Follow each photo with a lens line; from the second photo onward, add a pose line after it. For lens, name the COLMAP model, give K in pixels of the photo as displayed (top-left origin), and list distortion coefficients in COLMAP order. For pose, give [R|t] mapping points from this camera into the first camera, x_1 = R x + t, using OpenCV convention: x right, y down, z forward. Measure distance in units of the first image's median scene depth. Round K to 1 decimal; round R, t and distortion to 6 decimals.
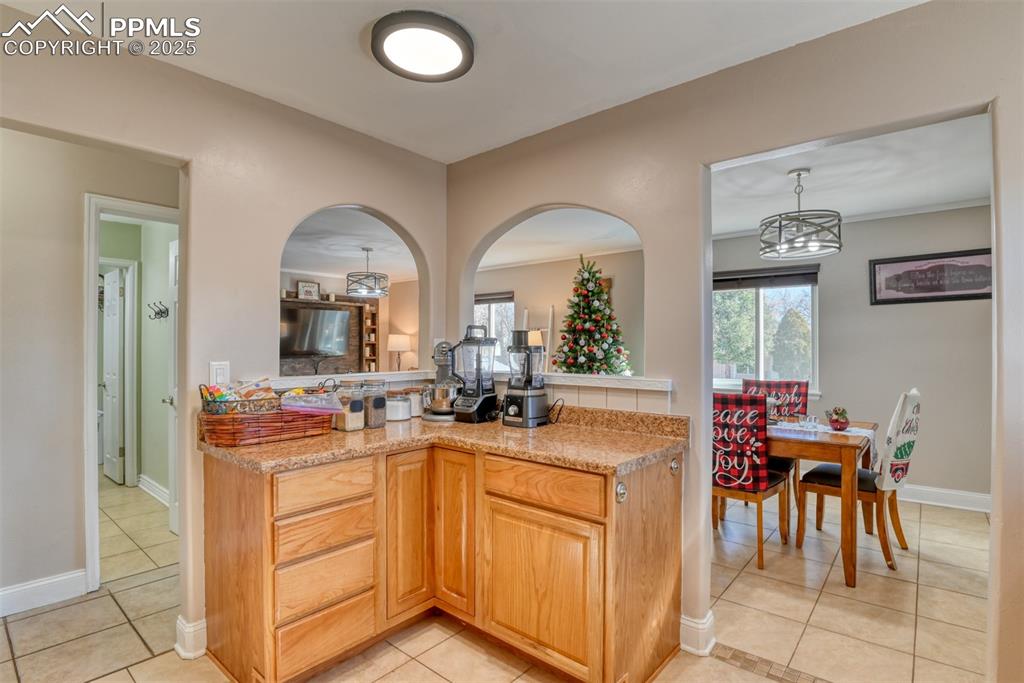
lens RADIAL K [[499.1, 0, 519.0], [0, 499.1, 339.7], [0, 0, 1]] dist [-0.031248, -0.002090]
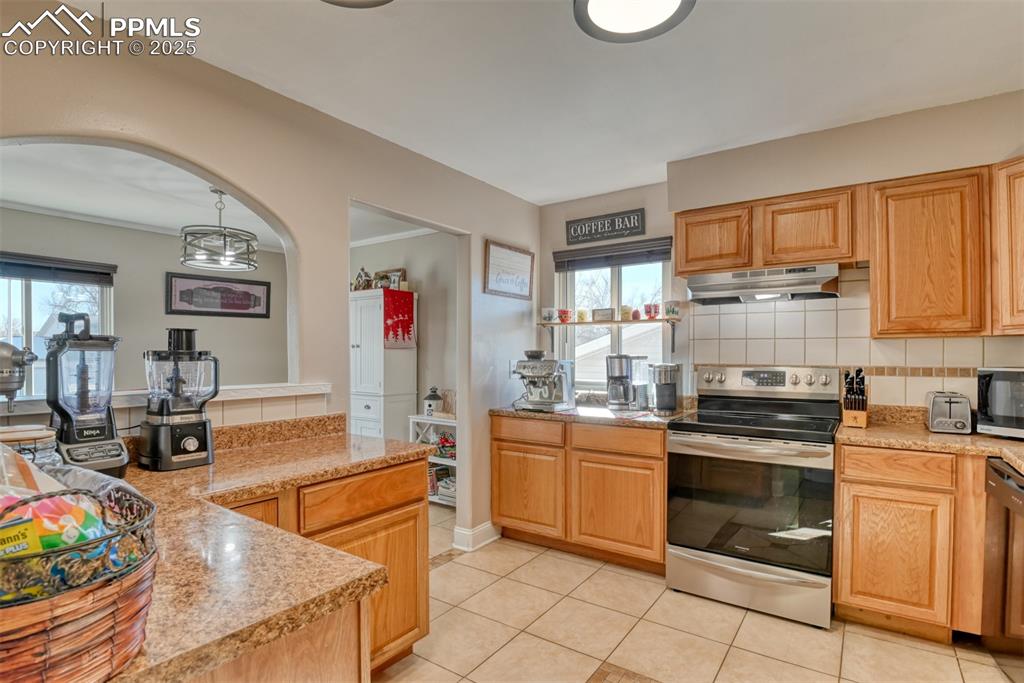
lens RADIAL K [[499.1, 0, 507.5], [0, 499.1, 359.9], [0, 0, 1]] dist [-0.031248, -0.002090]
pose [[-0.093092, -0.012688, 0.995577, -0.415919], [-0.012228, 0.999858, 0.011600, 0.007096], [-0.995582, -0.011094, -0.093234, 0.362679]]
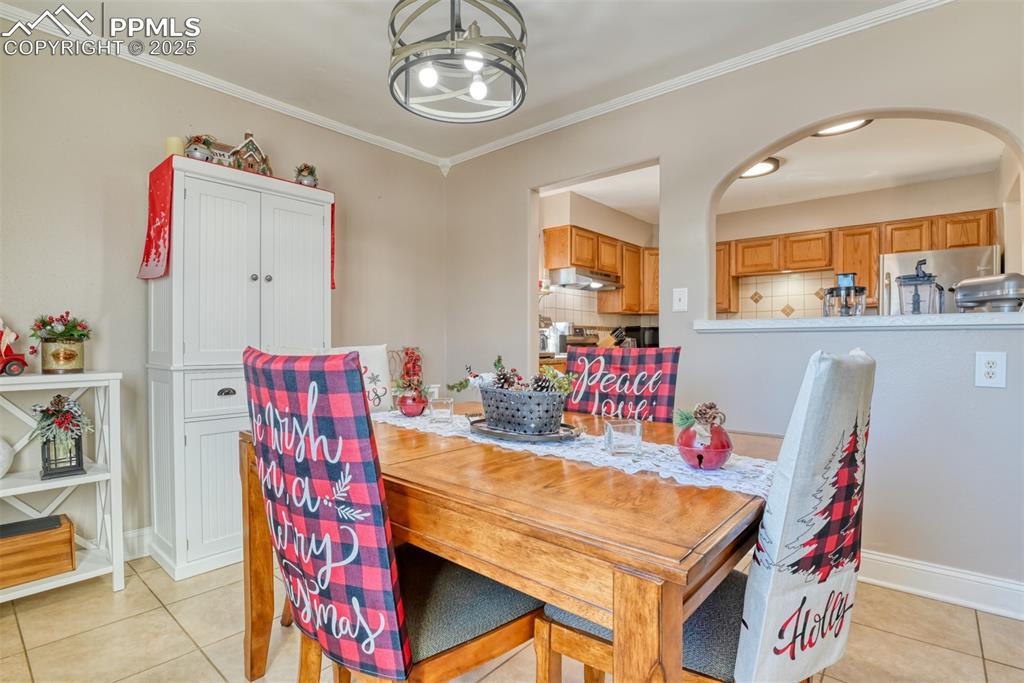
lens RADIAL K [[499.1, 0, 509.3], [0, 499.1, 346.1], [0, 0, 1]] dist [-0.031248, -0.002090]
pose [[-0.999982, 0.001979, 0.005716, 0.393410], [0.001947, 0.999983, -0.005524, 0.075521], [-0.005727, -0.005513, -0.999968, 1.151941]]
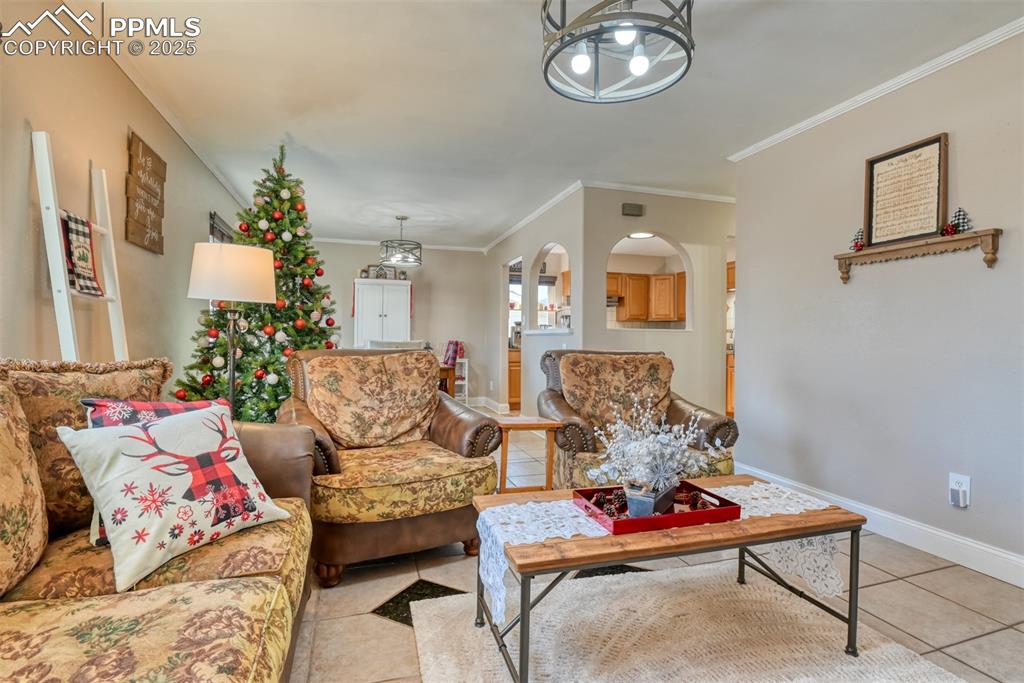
lens RADIAL K [[499.1, 0, 523.9], [0, 499.1, 346.0], [0, 0, 1]] dist [-0.031248, -0.002090]
pose [[-0.851351, -0.011308, 0.524475, -0.561549], [-0.013221, 0.999913, 0.000099, 0.086053], [-0.524430, -0.006849, -0.851426, 1.724280]]
